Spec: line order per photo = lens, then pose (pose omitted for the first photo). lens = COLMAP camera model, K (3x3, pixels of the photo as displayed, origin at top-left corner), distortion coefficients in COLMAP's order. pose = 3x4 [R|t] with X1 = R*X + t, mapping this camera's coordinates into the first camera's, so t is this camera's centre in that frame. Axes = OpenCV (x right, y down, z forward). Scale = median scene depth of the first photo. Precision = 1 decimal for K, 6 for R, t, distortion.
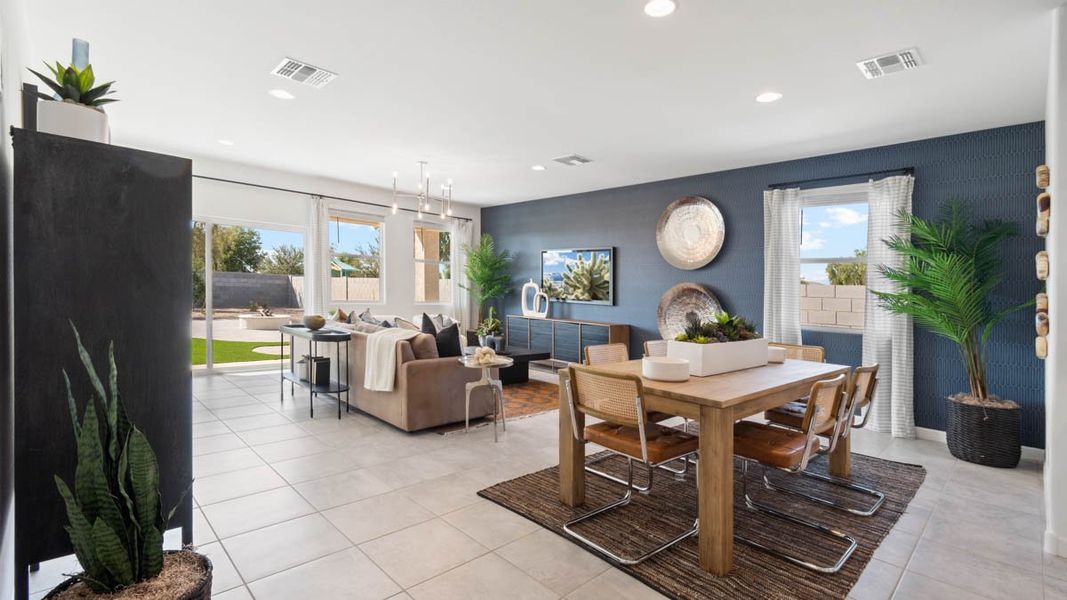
lens RADIAL K [[493.3, 0, 531.2], [0, 493.3, 295.5], [0, 0, 1]] dist [0.001022, -0.000300]
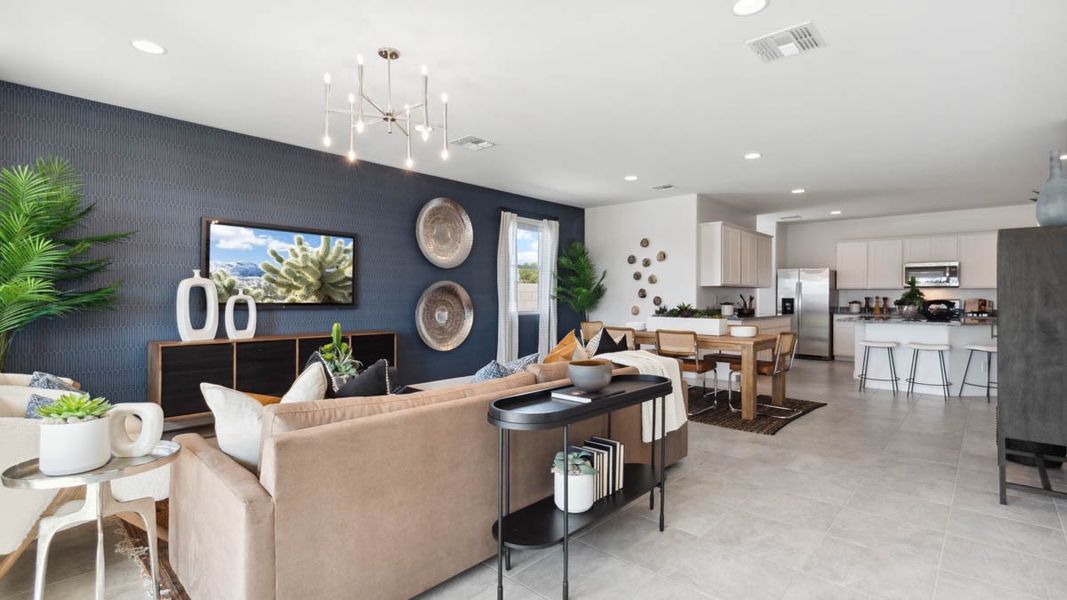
lens RADIAL K [[488.4, 0, 536.0], [0, 488.4, 292.2], [0, 0, 1]] dist [-0.001241, 0.000320]
pose [[-0.052061, -0.033894, 0.998069, -0.736530], [0.002999, 0.999414, 0.034097, -0.037146], [-0.998639, 0.004768, -0.051928, 0.866009]]
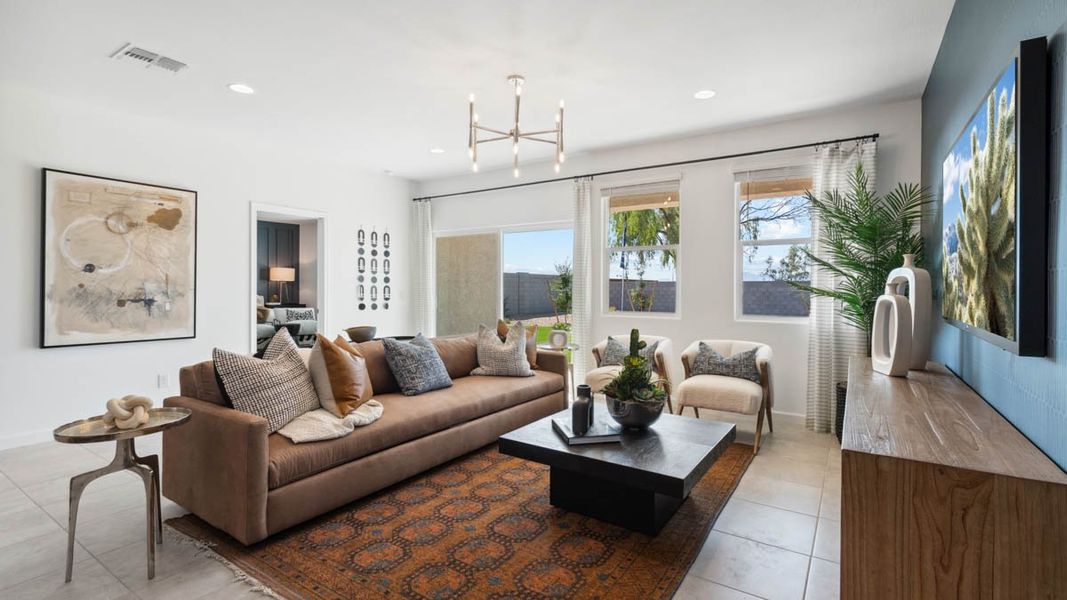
lens RADIAL K [[488.4, 0, 536.0], [0, 488.4, 292.2], [0, 0, 1]] dist [-0.001241, 0.000320]
pose [[0.220029, -0.025158, -0.975169, 0.353366], [-0.009042, 0.999572, -0.027827, 0.004661], [0.975451, 0.014940, 0.219708, 0.900971]]
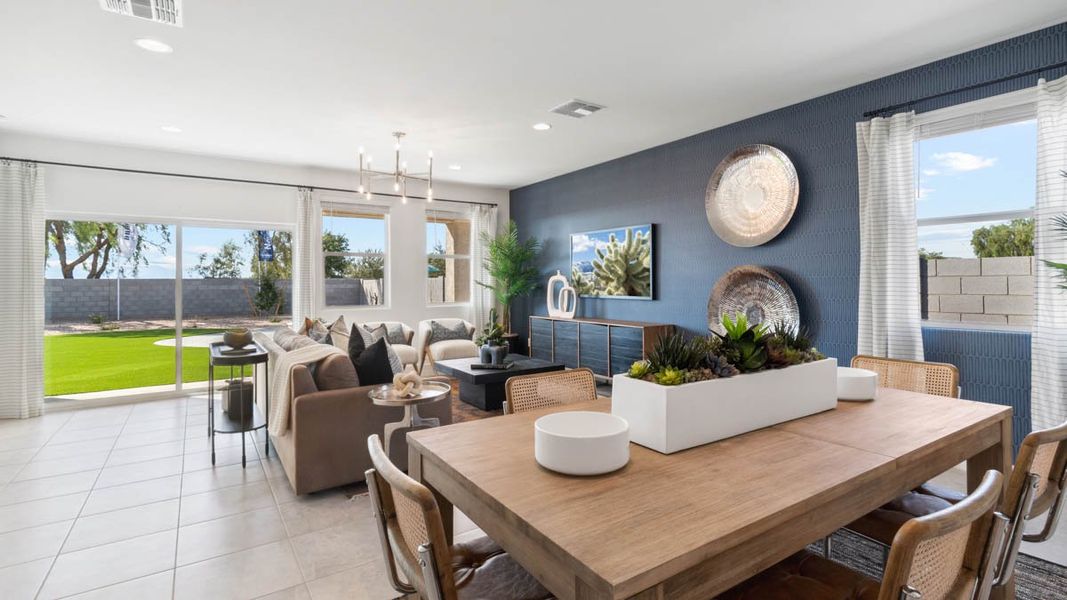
lens RADIAL K [[510.7, 0, 533.5], [0, 510.7, 300.0], [0, 0, 1]] dist [-0.002553, -0.000259]
pose [[0.983605, -0.039596, -0.175936, 0.142389], [0.043079, 0.998943, 0.016022, -0.000809], [0.175116, -0.023338, 0.984271, 0.219916]]
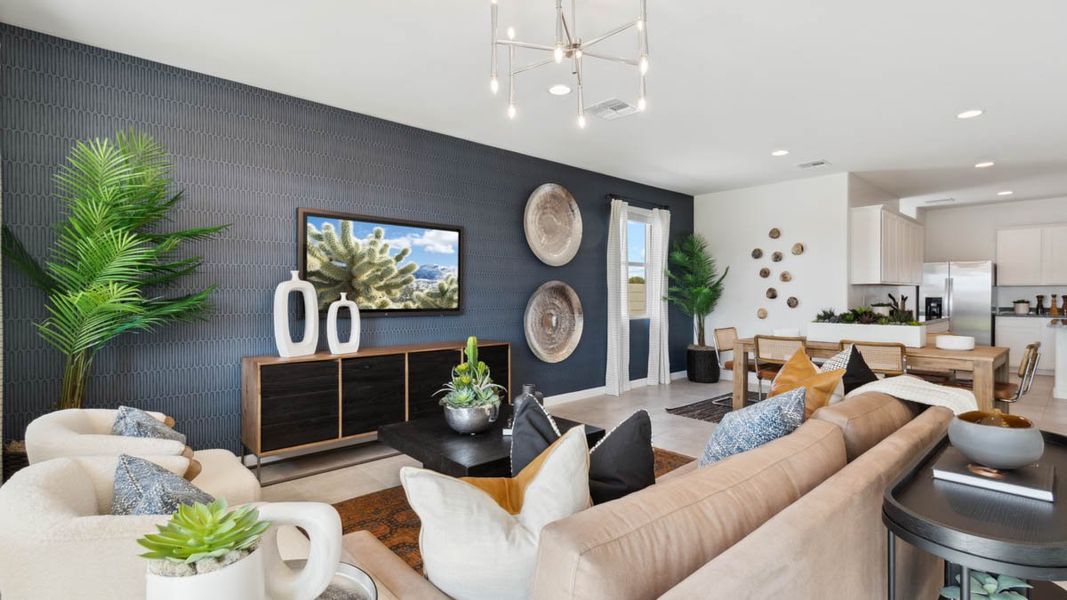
lens RADIAL K [[493.3, 0, 531.2], [0, 493.3, 295.5], [0, 0, 1]] dist [0.001022, -0.000300]
pose [[0.040224, -0.041587, 0.998325, -0.584995], [0.014718, 0.999050, 0.041025, -0.037491], [-0.999082, 0.013043, 0.040798, 1.012745]]
